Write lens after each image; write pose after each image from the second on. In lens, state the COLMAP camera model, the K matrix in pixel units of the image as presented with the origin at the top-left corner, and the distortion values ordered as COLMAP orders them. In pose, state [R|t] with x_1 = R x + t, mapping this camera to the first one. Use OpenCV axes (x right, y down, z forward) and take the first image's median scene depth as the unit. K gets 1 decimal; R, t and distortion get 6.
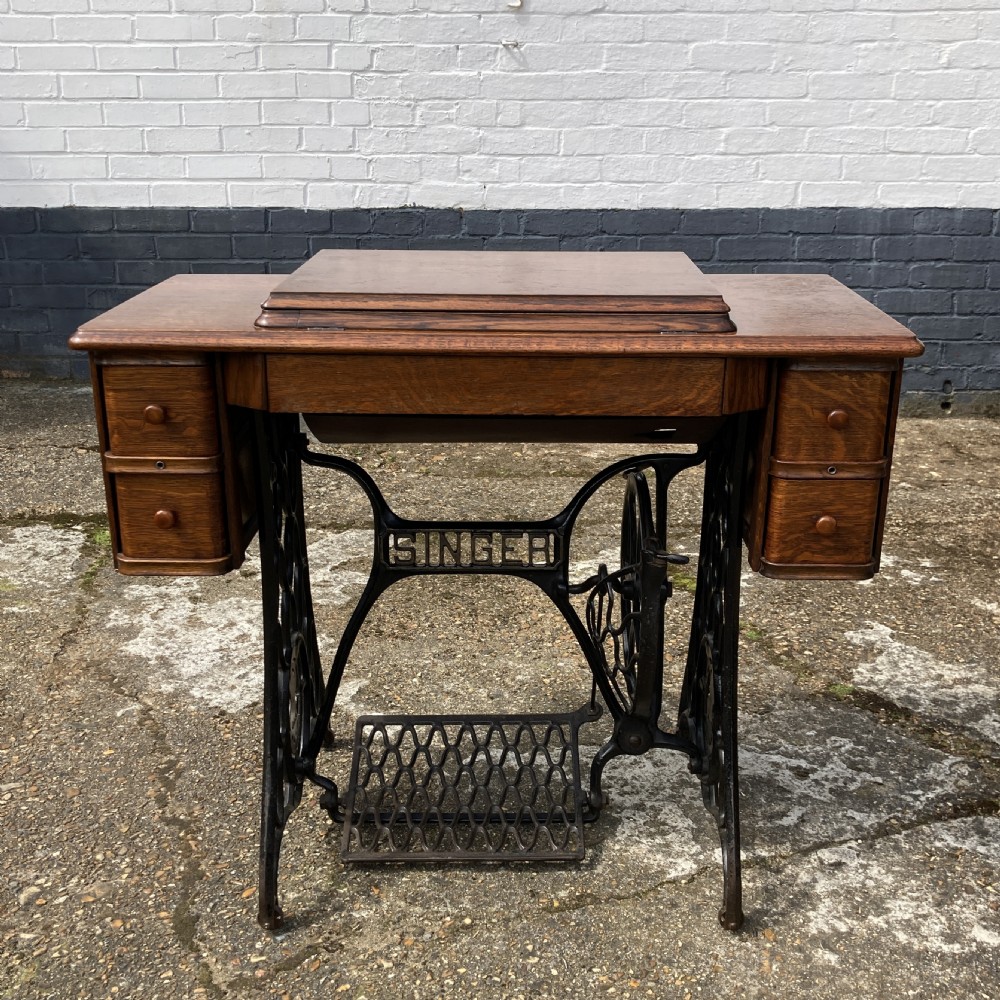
lens RADIAL K [[1284.4, 0, 507.1], [0, 1284.4, 498.7], [0, 0, 1]] dist [0.005208, 0.000000]
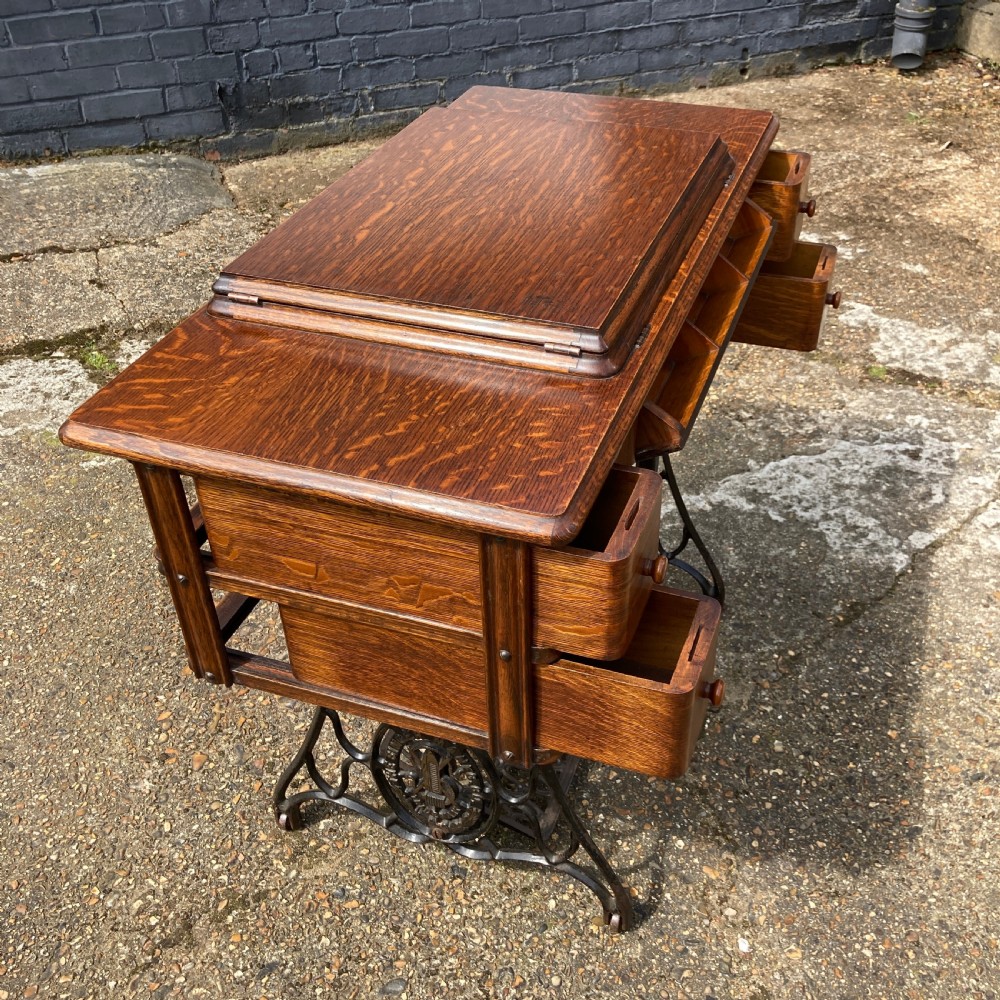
lens RADIAL K [[1137.7, 0, 527.2], [0, 1137.7, 505.8], [0, 0, 1]] dist [0.005661, 0.000000]
pose [[0.920739, -0.253241, 0.296831, -0.249086], [0.146325, 0.929343, 0.338984, -0.092403], [-0.361702, -0.268682, 0.892738, 0.076844]]
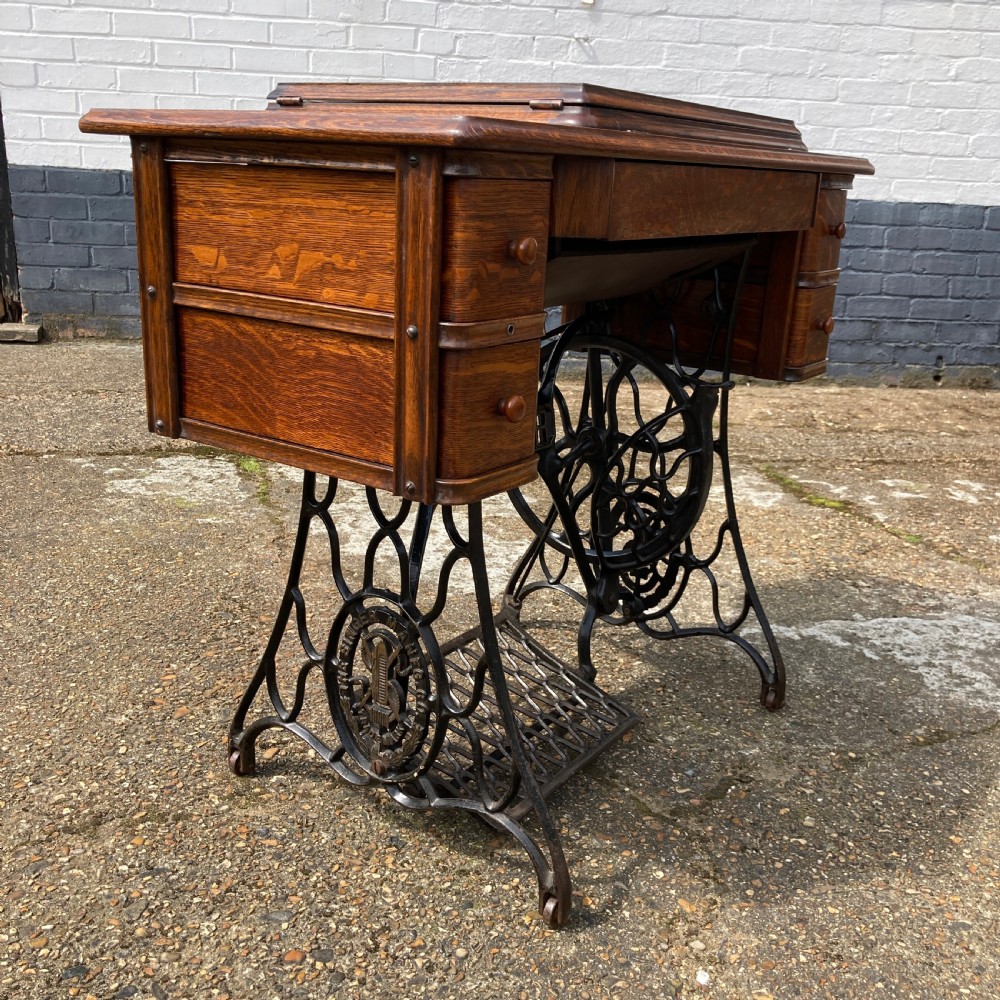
lens RADIAL K [[1137.7, 0, 506.8], [0, 1137.7, 493.9], [0, 0, 1]] dist [0.005661, 0.000000]
pose [[0.989694, 0.003692, 0.143151, -0.201161], [0.000585, 0.999555, -0.029819, 0.066315], [-0.143197, 0.029596, 0.989252, 0.056229]]
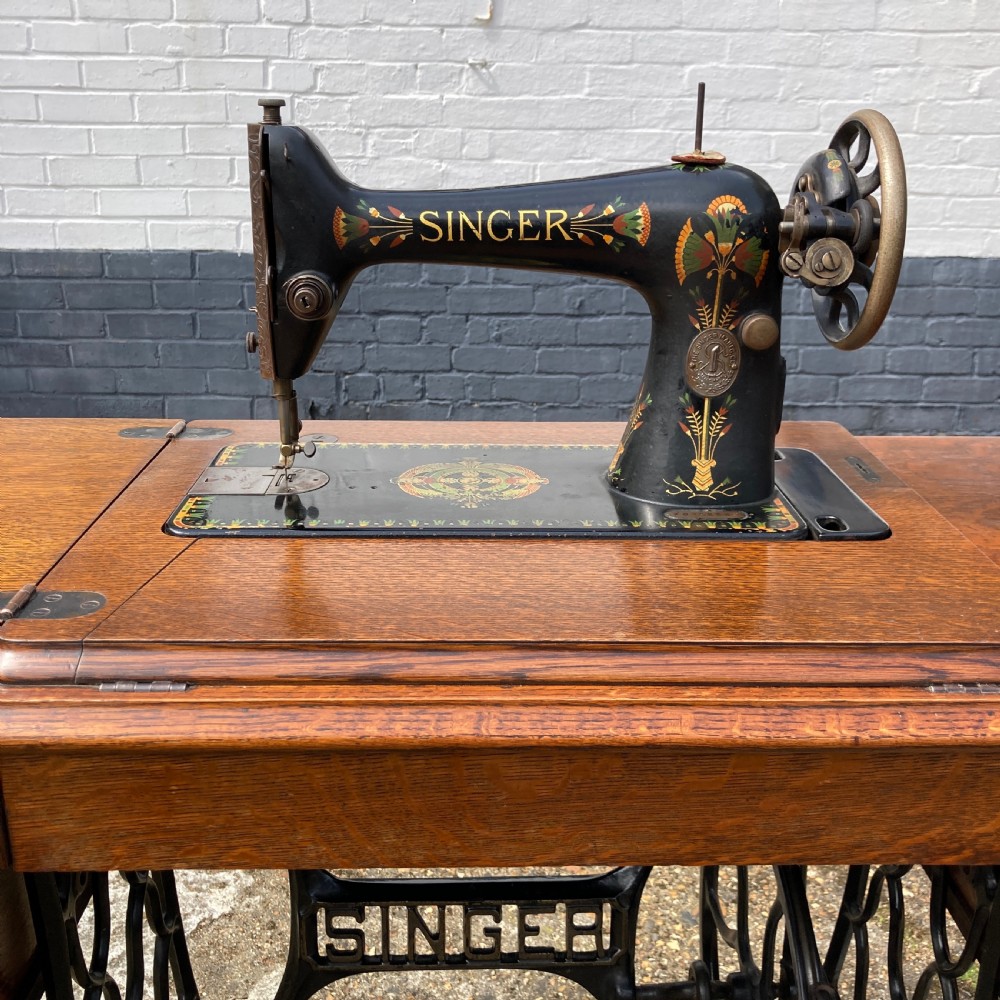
lens RADIAL K [[1137.7, 0, 508.6], [0, 1137.7, 487.0], [0, 0, 1]] dist [0.005661, 0.000000]
pose [[0.998742, -0.003728, 0.050005, -0.016114], [0.003348, 0.999965, 0.007671, -0.077573], [-0.050032, -0.007494, 0.998719, 0.240324]]
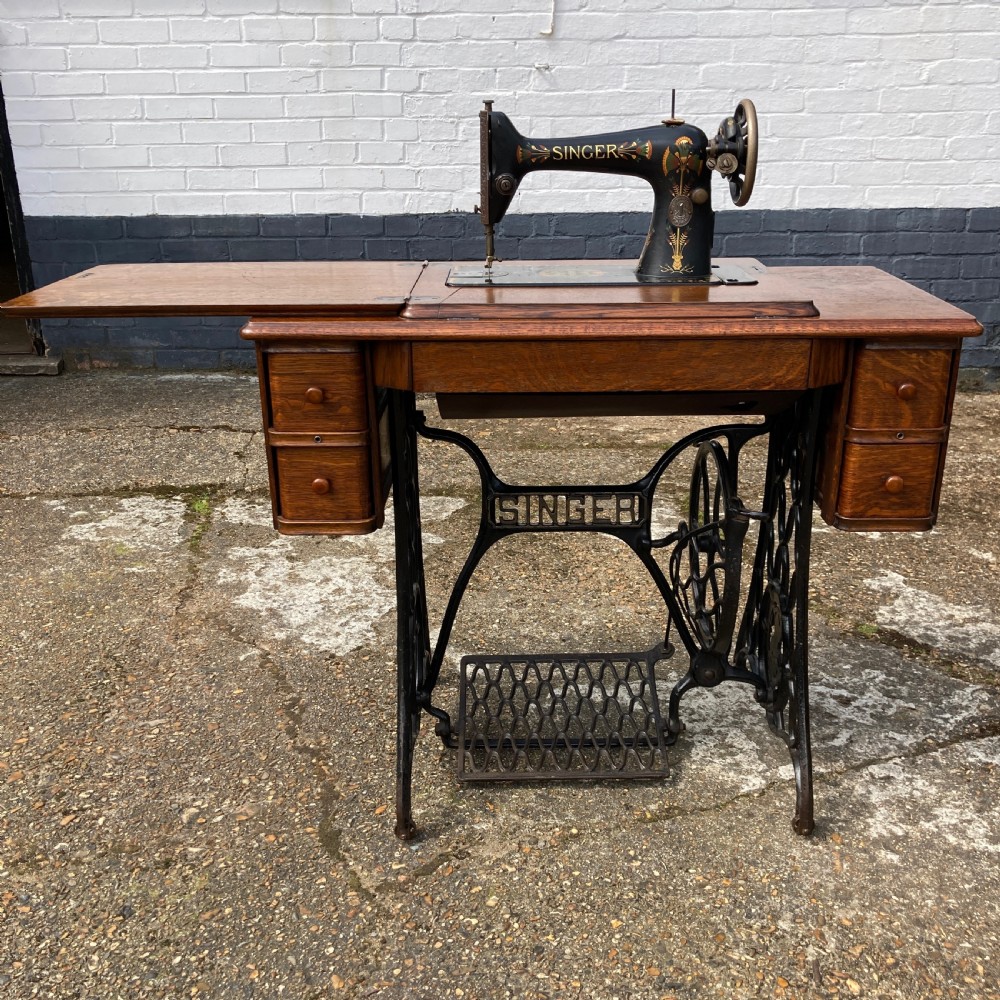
lens RADIAL K [[1133.3, 0, 503.4], [0, 1133.3, 488.1], [0, 0, 1]] dist [0.009376, 0.000000]
pose [[0.999882, -0.013034, 0.008146, -0.045134], [0.012906, 0.999796, 0.015563, 0.001628], [-0.008347, -0.015456, 0.999846, -0.006597]]
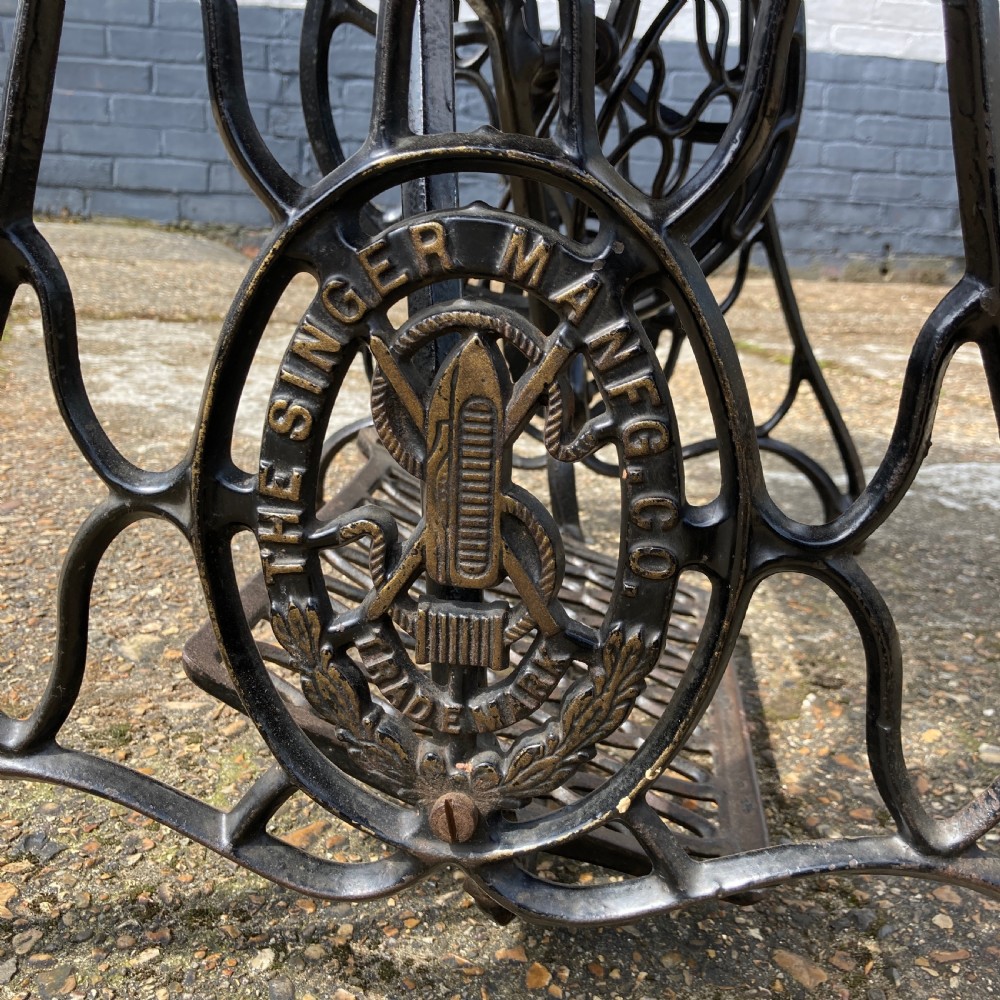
lens RADIAL K [[1137.7, 0, 514.9], [0, 1137.7, 504.8], [0, 0, 1]] dist [0.005661, 0.000000]
pose [[0.967219, -0.019250, 0.253211, -0.162384], [0.026445, 0.999337, -0.025043, 0.127640], [-0.252561, 0.030918, 0.967087, 0.265649]]
